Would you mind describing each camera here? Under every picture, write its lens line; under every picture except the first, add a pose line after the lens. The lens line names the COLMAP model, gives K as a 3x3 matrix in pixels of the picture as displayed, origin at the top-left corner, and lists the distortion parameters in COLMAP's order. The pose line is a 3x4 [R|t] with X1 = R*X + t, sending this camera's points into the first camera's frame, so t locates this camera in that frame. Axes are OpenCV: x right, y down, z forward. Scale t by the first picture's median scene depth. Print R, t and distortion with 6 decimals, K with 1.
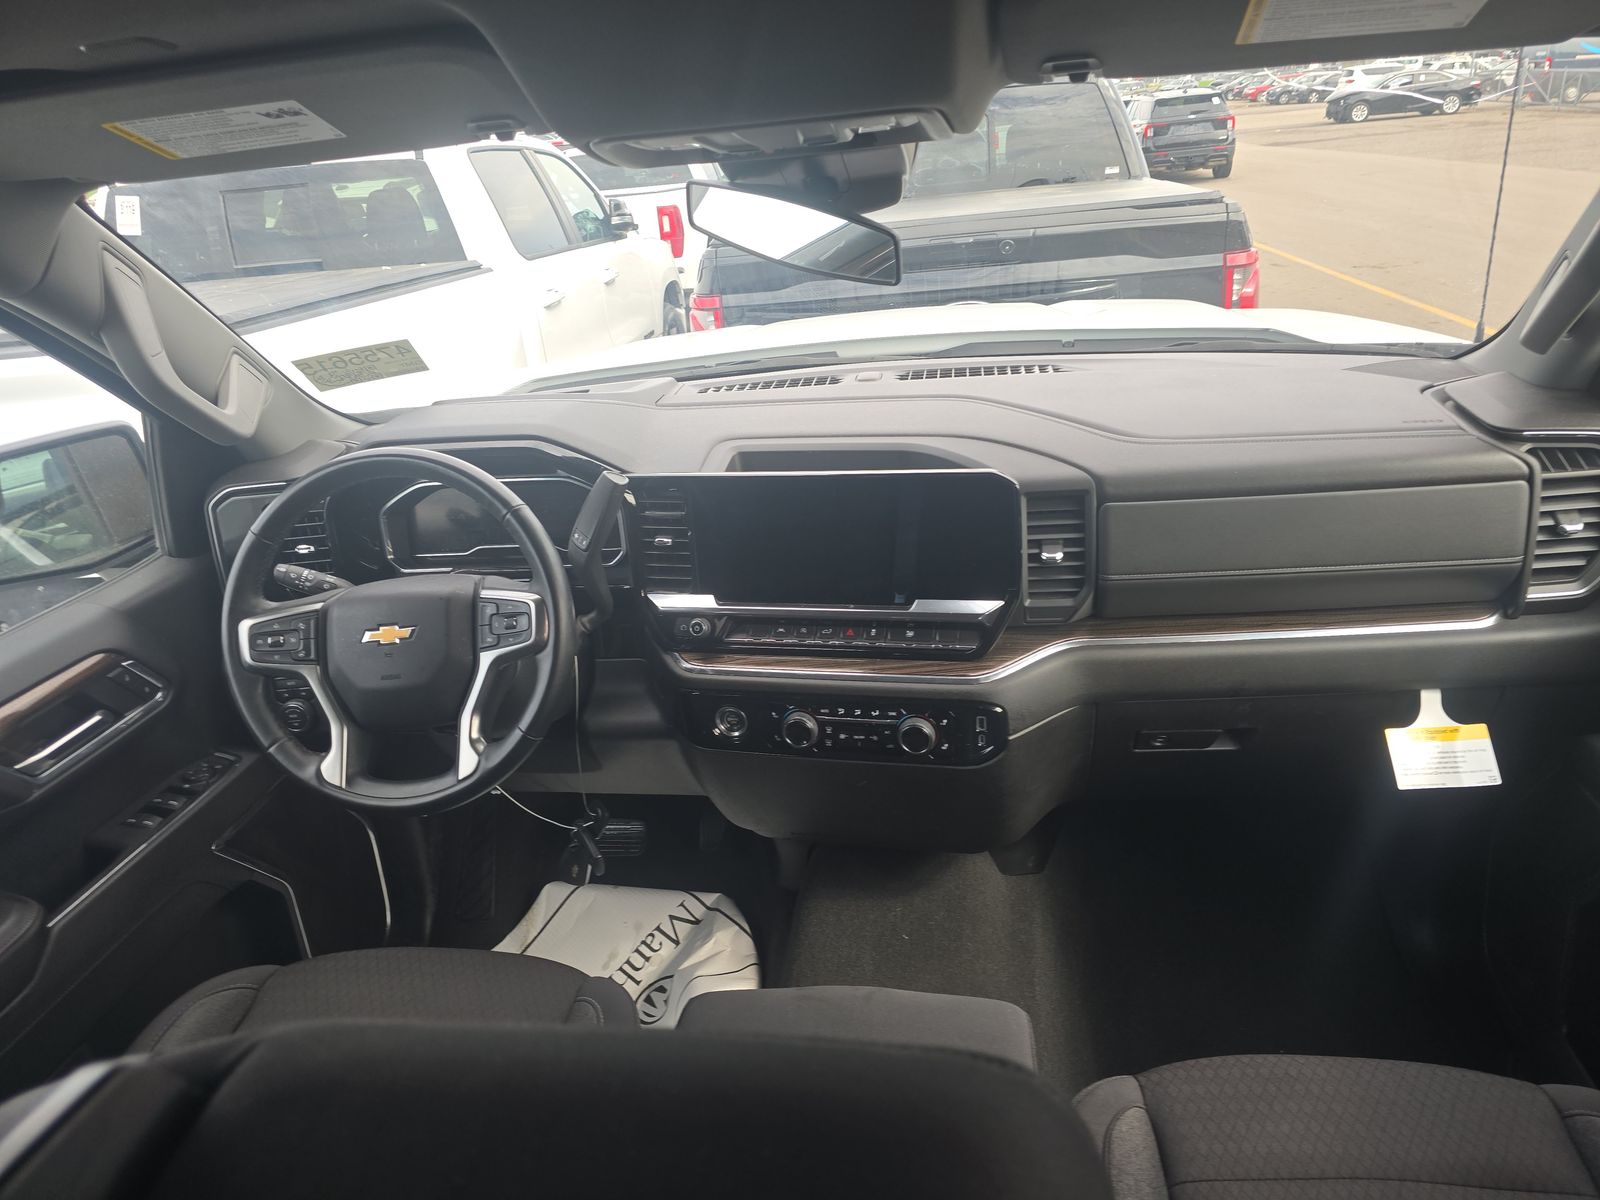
lens RADIAL K [[1084.0, 0, 806.8], [0, 1084.0, 603.7], [0, 0, 1]] dist [0.007471, 0.000886]
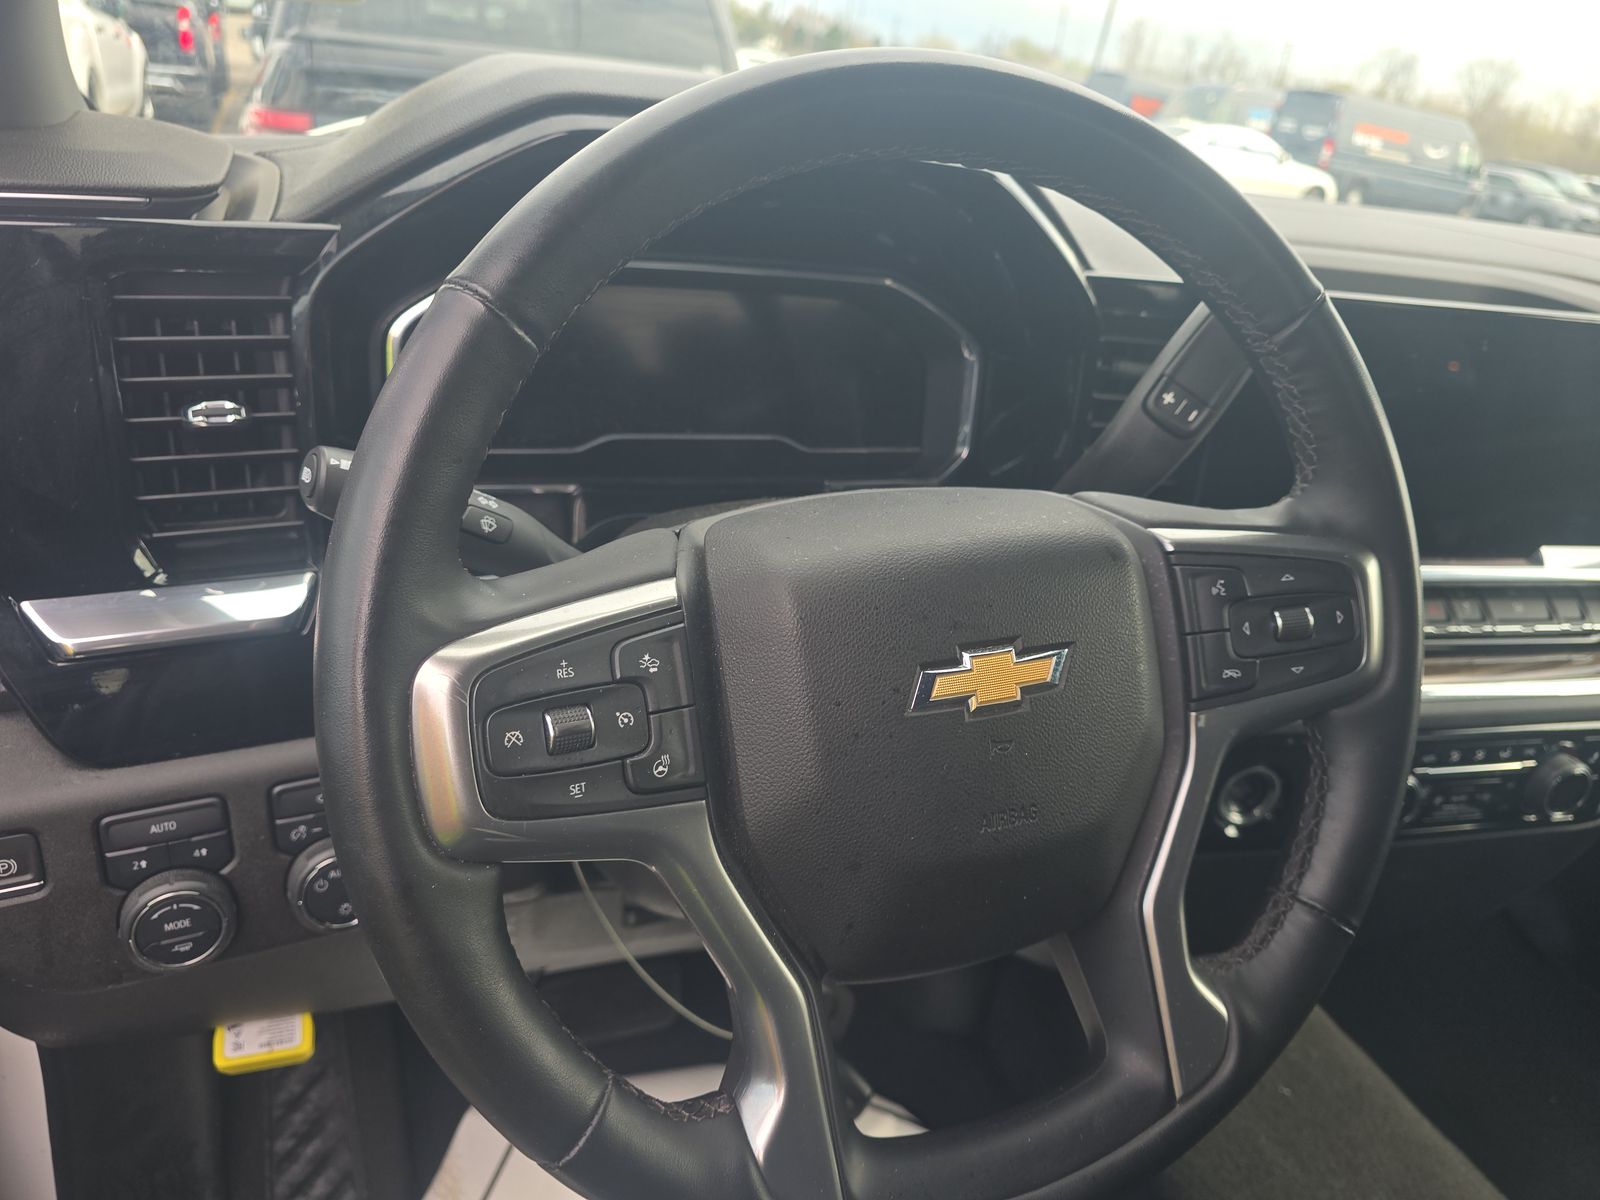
lens RADIAL K [[1084.0, 0, 806.8], [0, 1084.0, 603.7], [0, 0, 1]] dist [0.007471, 0.000886]
pose [[0.842987, -0.032161, 0.536971, -0.580328], [0.012077, 0.999091, 0.040881, -0.005810], [-0.537798, -0.027977, 0.842610, 0.745771]]
